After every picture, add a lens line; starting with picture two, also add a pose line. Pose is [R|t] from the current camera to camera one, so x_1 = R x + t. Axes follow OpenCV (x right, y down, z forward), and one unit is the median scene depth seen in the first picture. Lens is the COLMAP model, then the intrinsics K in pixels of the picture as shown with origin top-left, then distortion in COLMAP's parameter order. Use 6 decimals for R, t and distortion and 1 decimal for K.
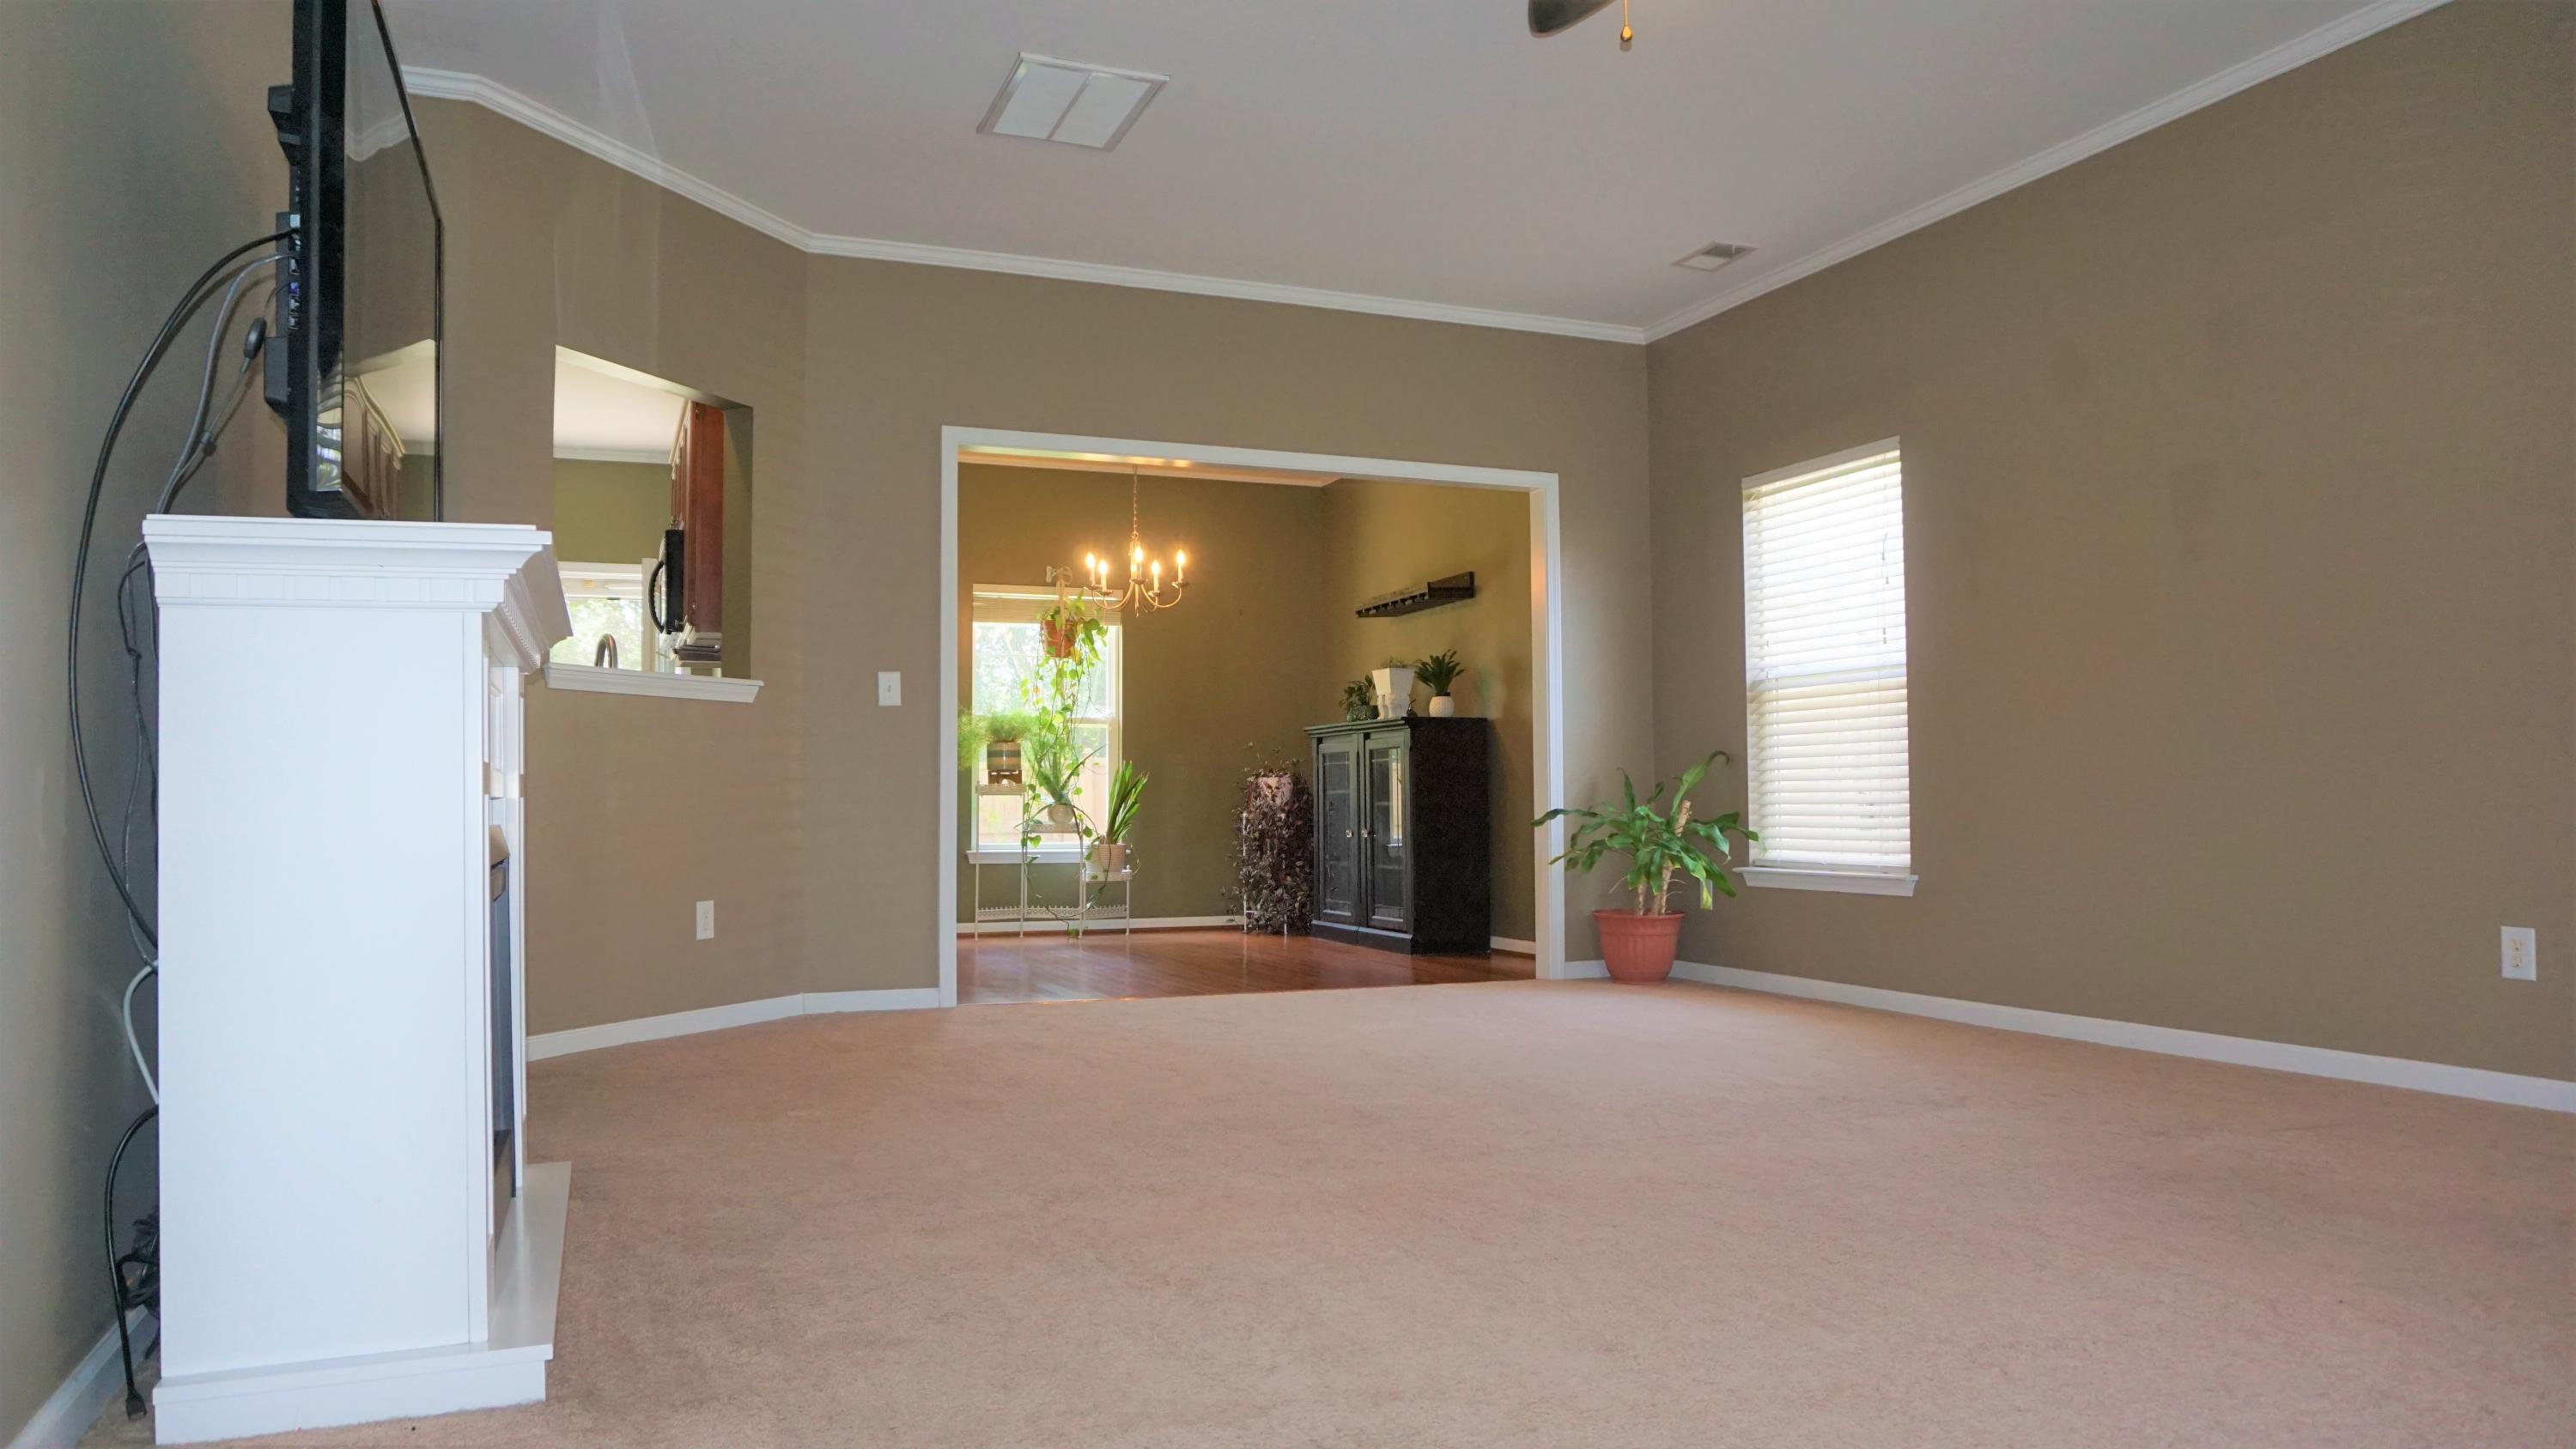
lens RADIAL K [[1717.0, 0, 1305.1], [0, 1717.0, 722.4], [0, 0, 1]] dist [-0.053151, 0.024917]
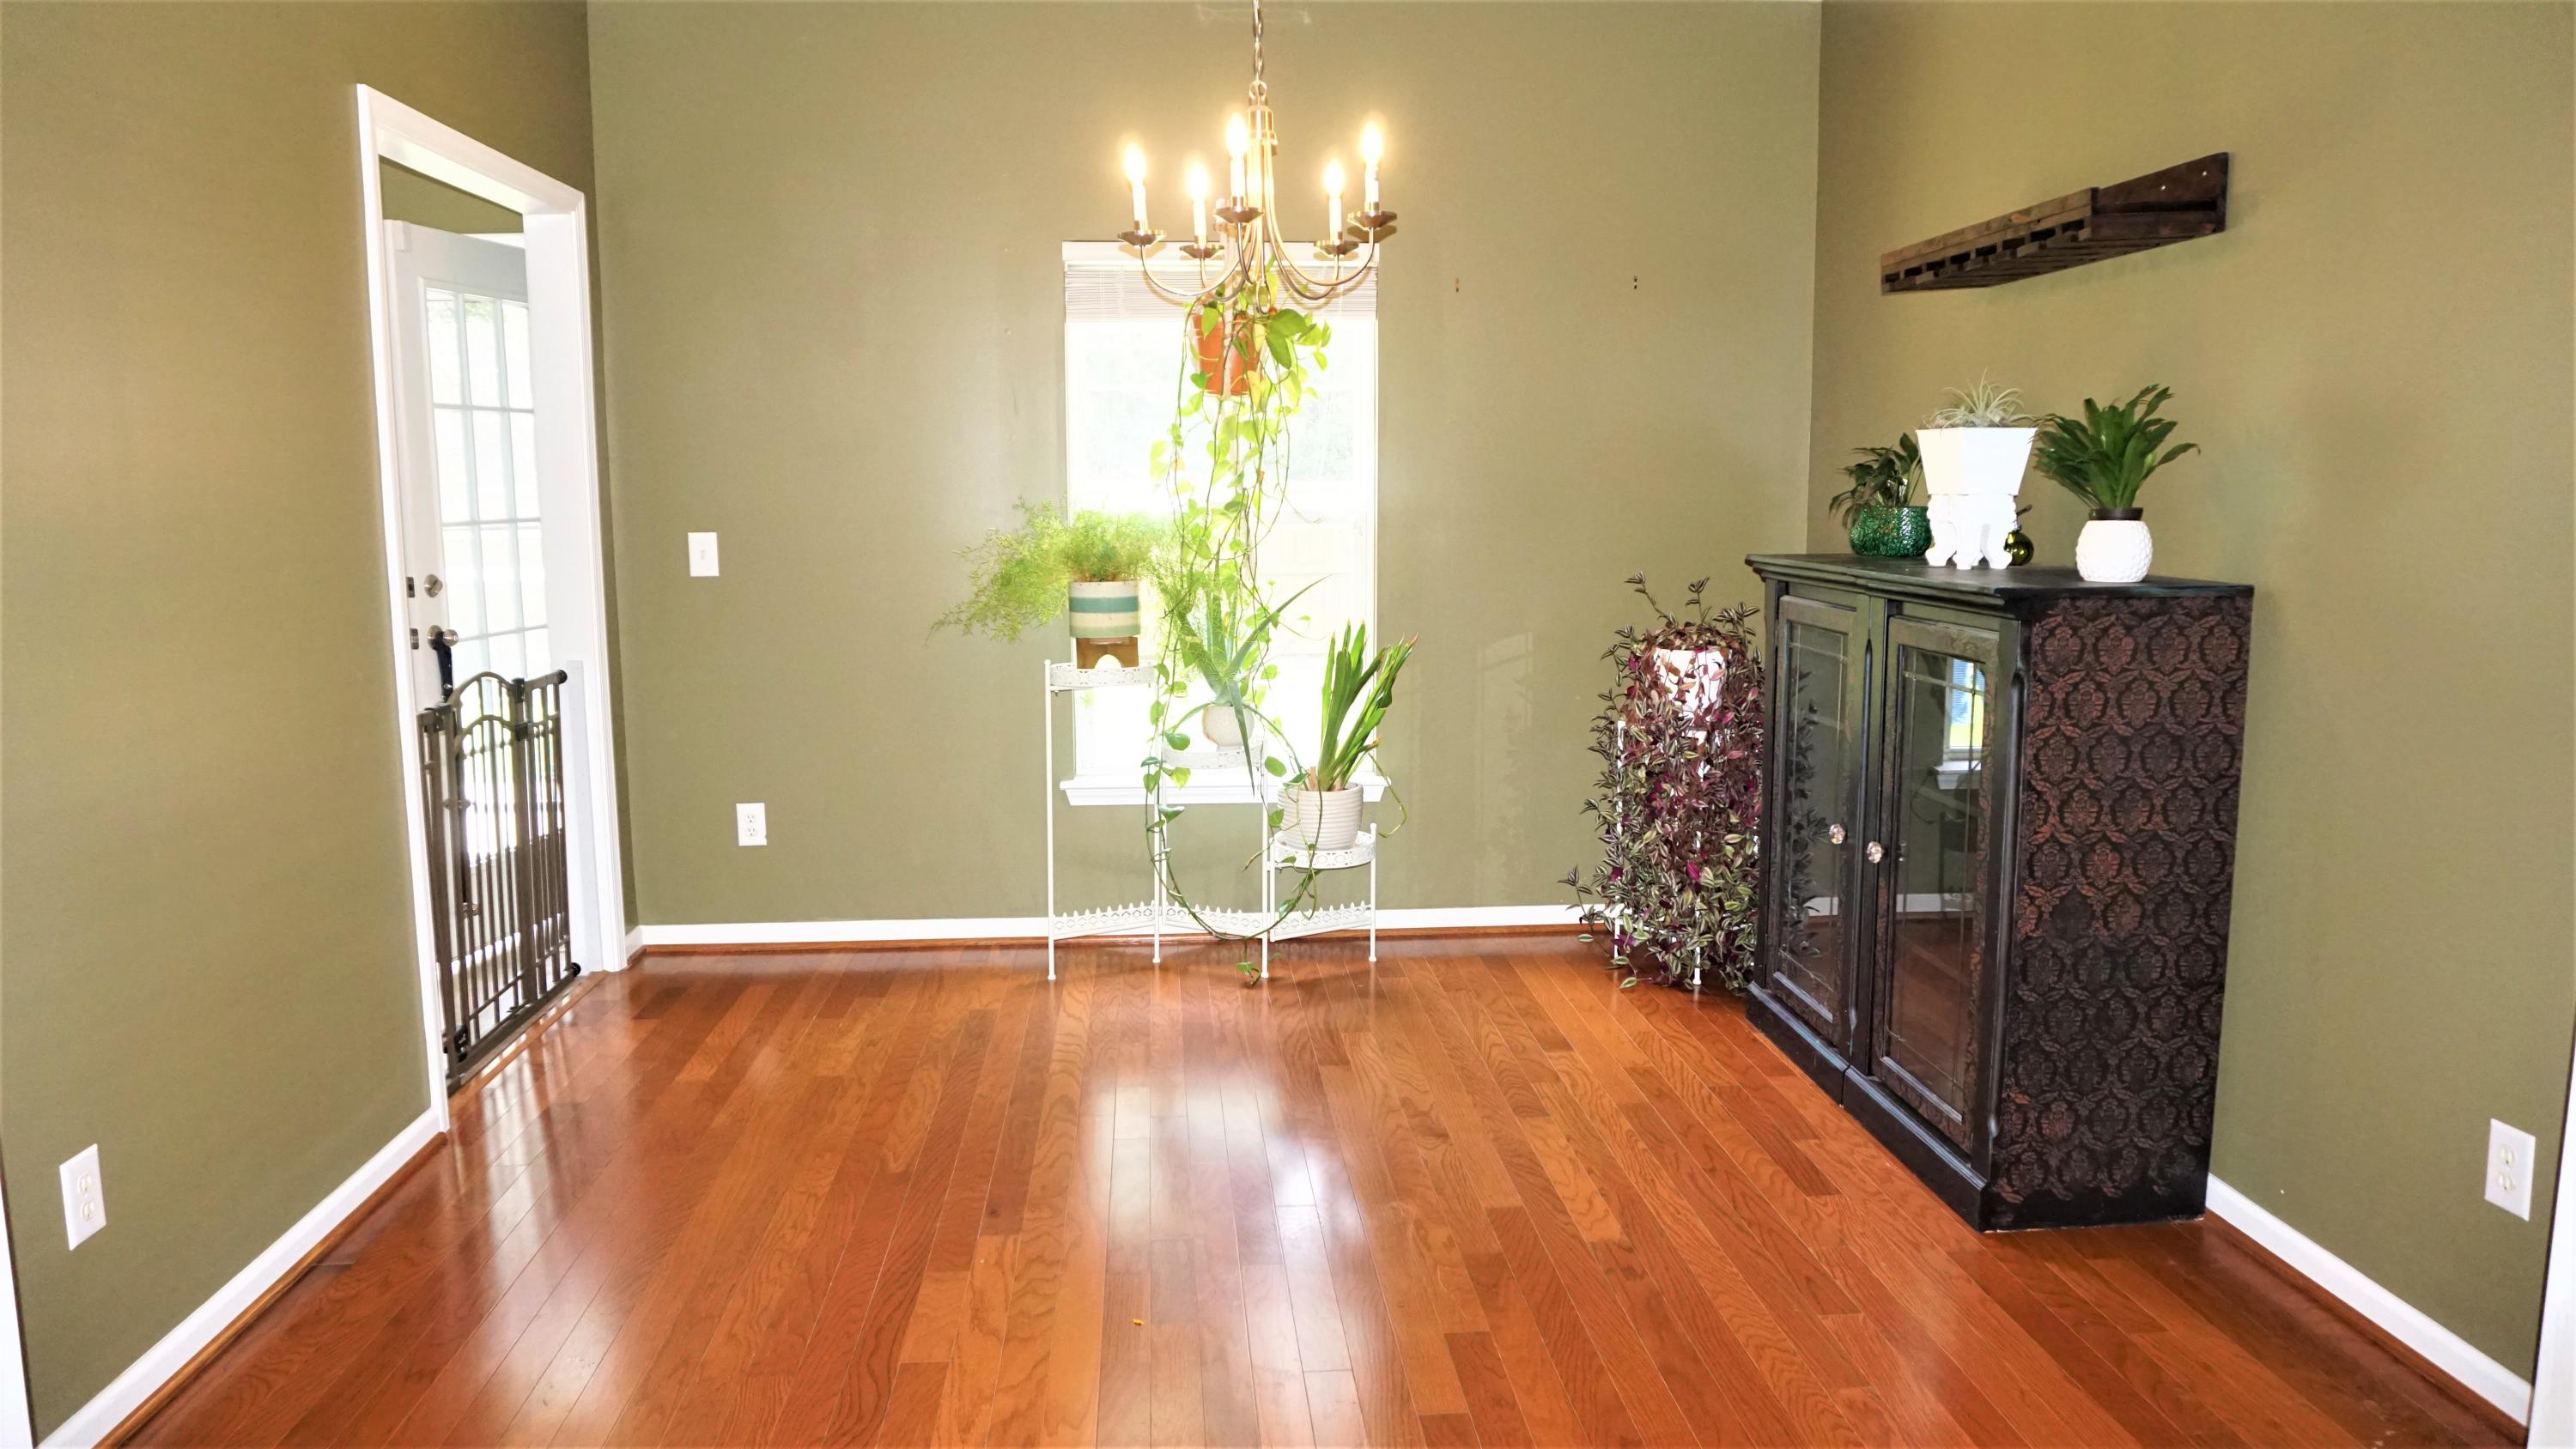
lens RADIAL K [[1717.0, 0, 1305.1], [0, 1717.0, 722.4], [0, 0, 1]] dist [-0.053151, 0.024917]
pose [[0.952322, 0.044270, -0.301866, 0.027122], [0.014046, 0.982006, 0.188329, -0.040856], [0.304772, -0.183589, 0.934564, 0.594179]]
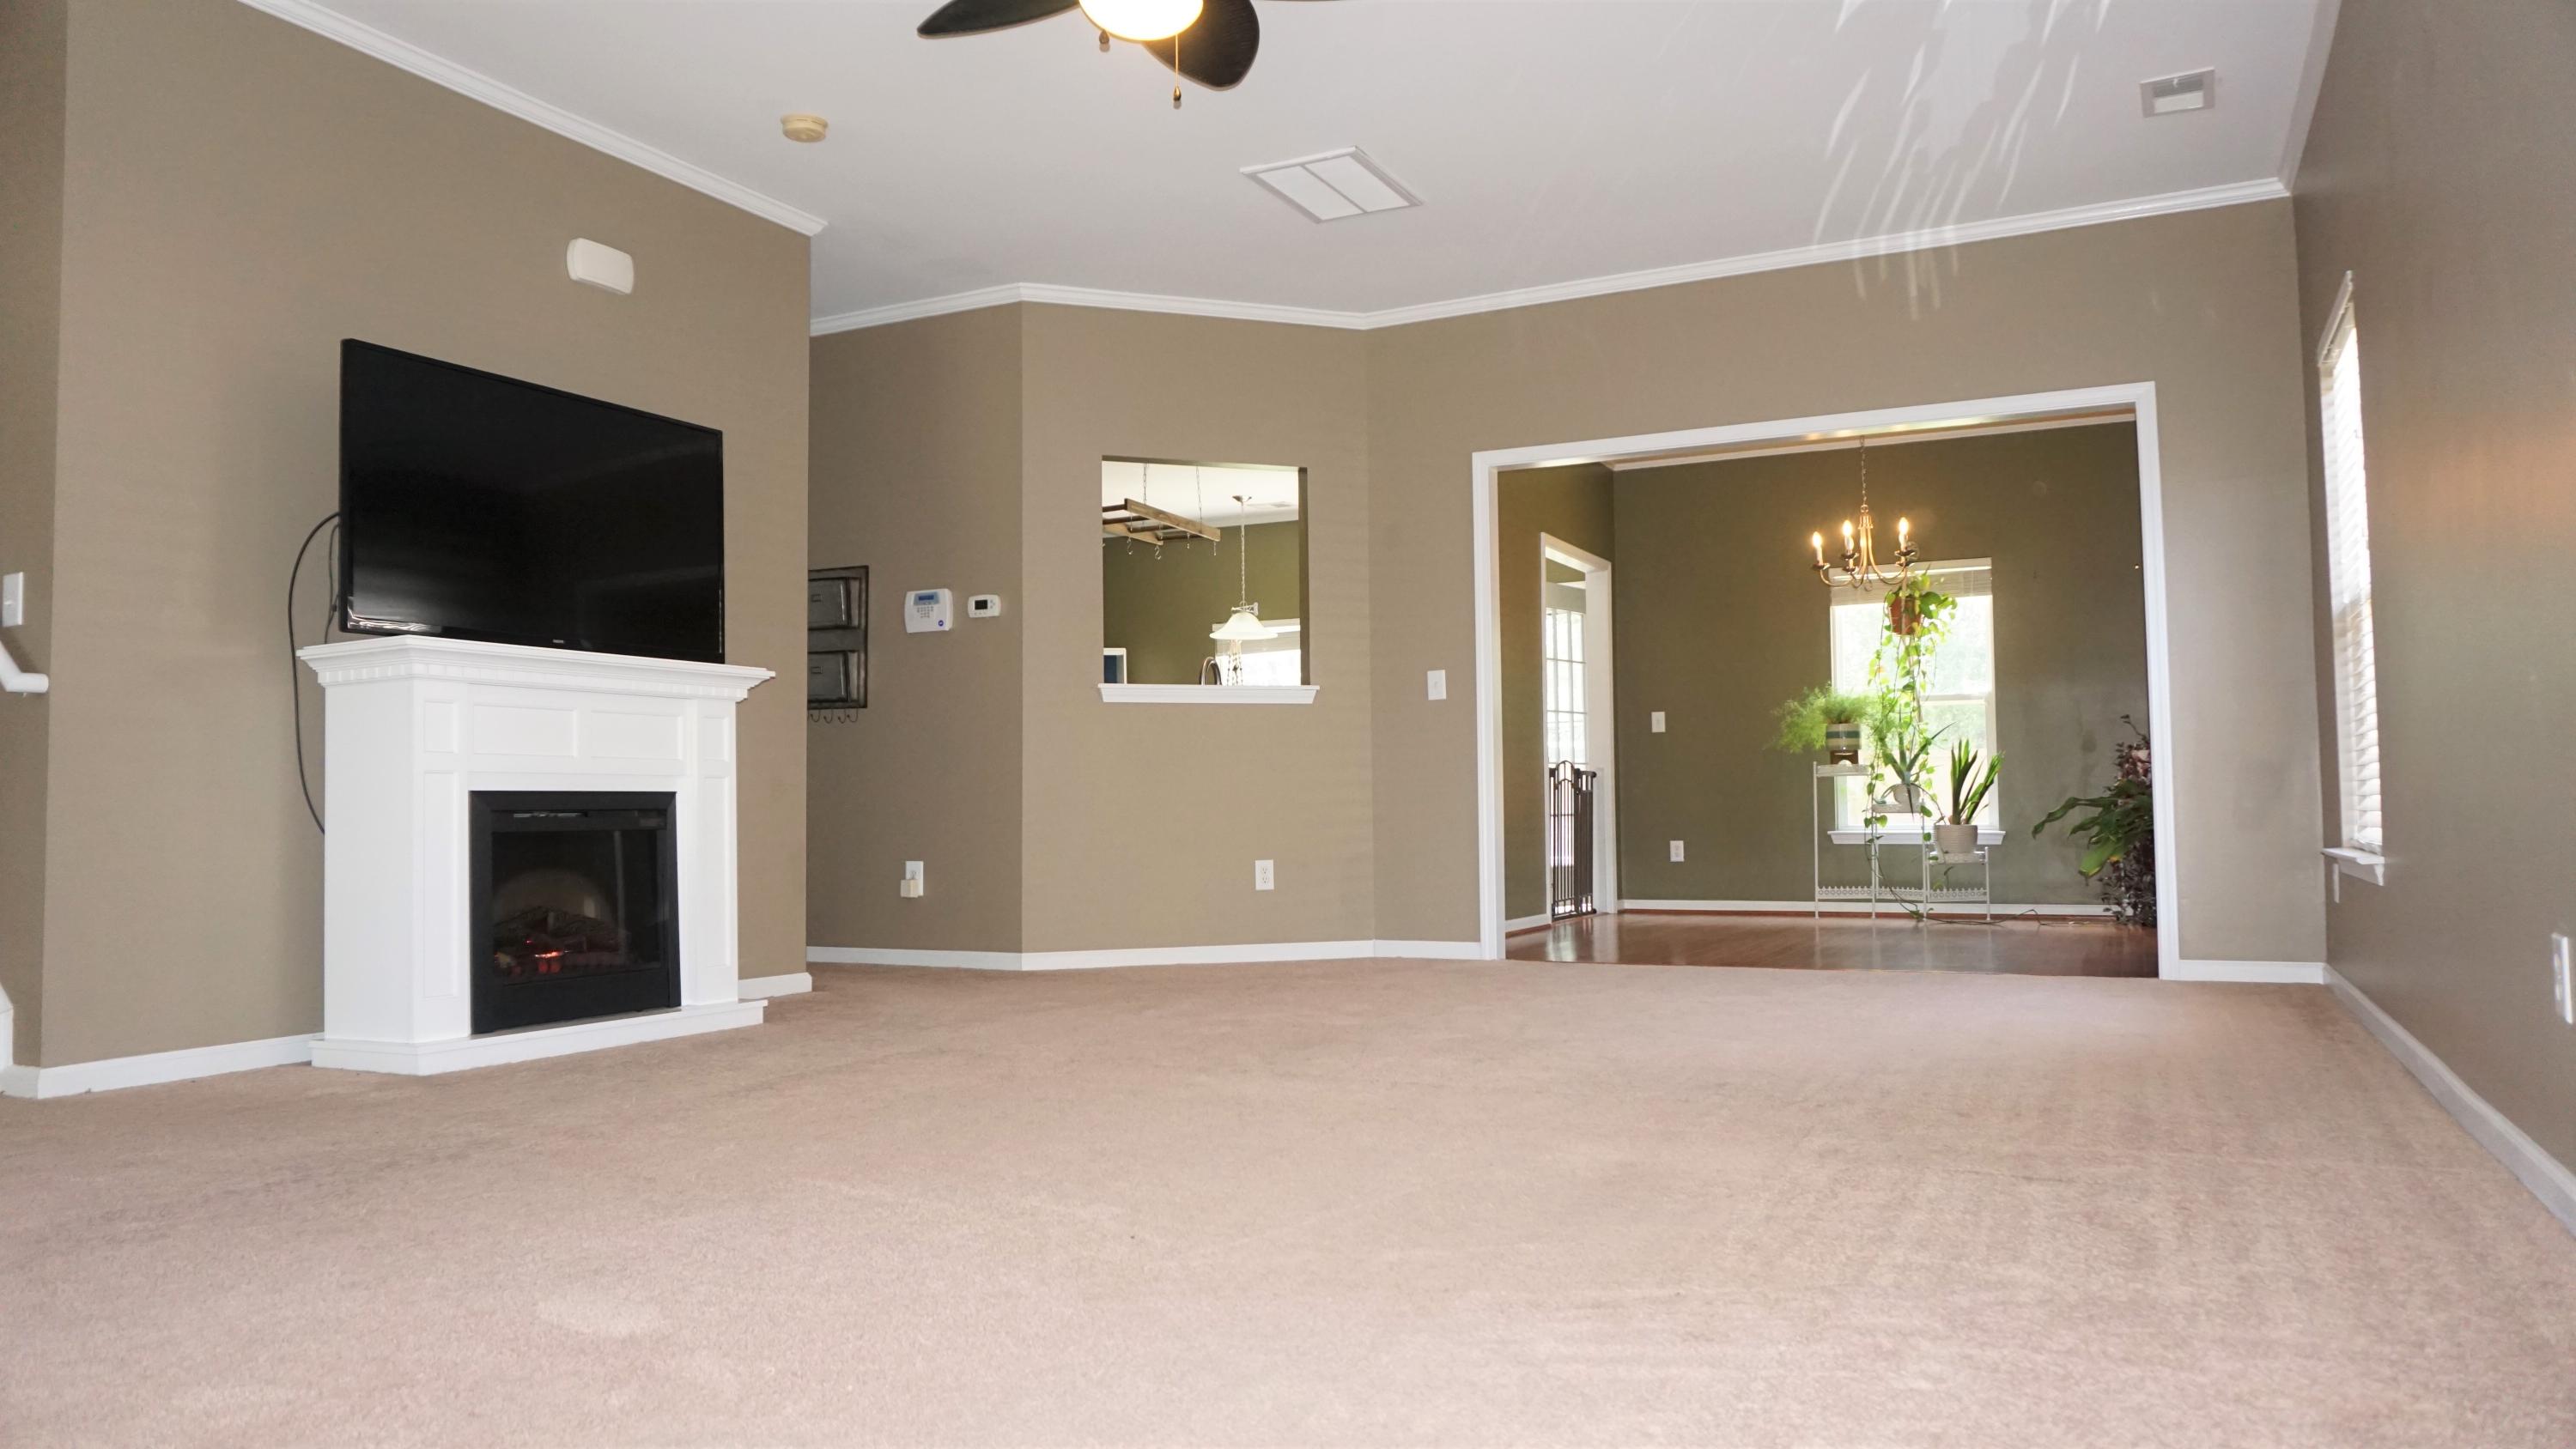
lens RADIAL K [[1717.0, 0, 1305.1], [0, 1717.0, 722.4], [0, 0, 1]] dist [-0.053151, 0.024917]
pose [[0.661334, -0.040889, -0.748977, 0.389755], [0.043551, 0.998922, -0.016080, 0.014133], [0.748827, -0.021984, 0.662401, 0.104579]]
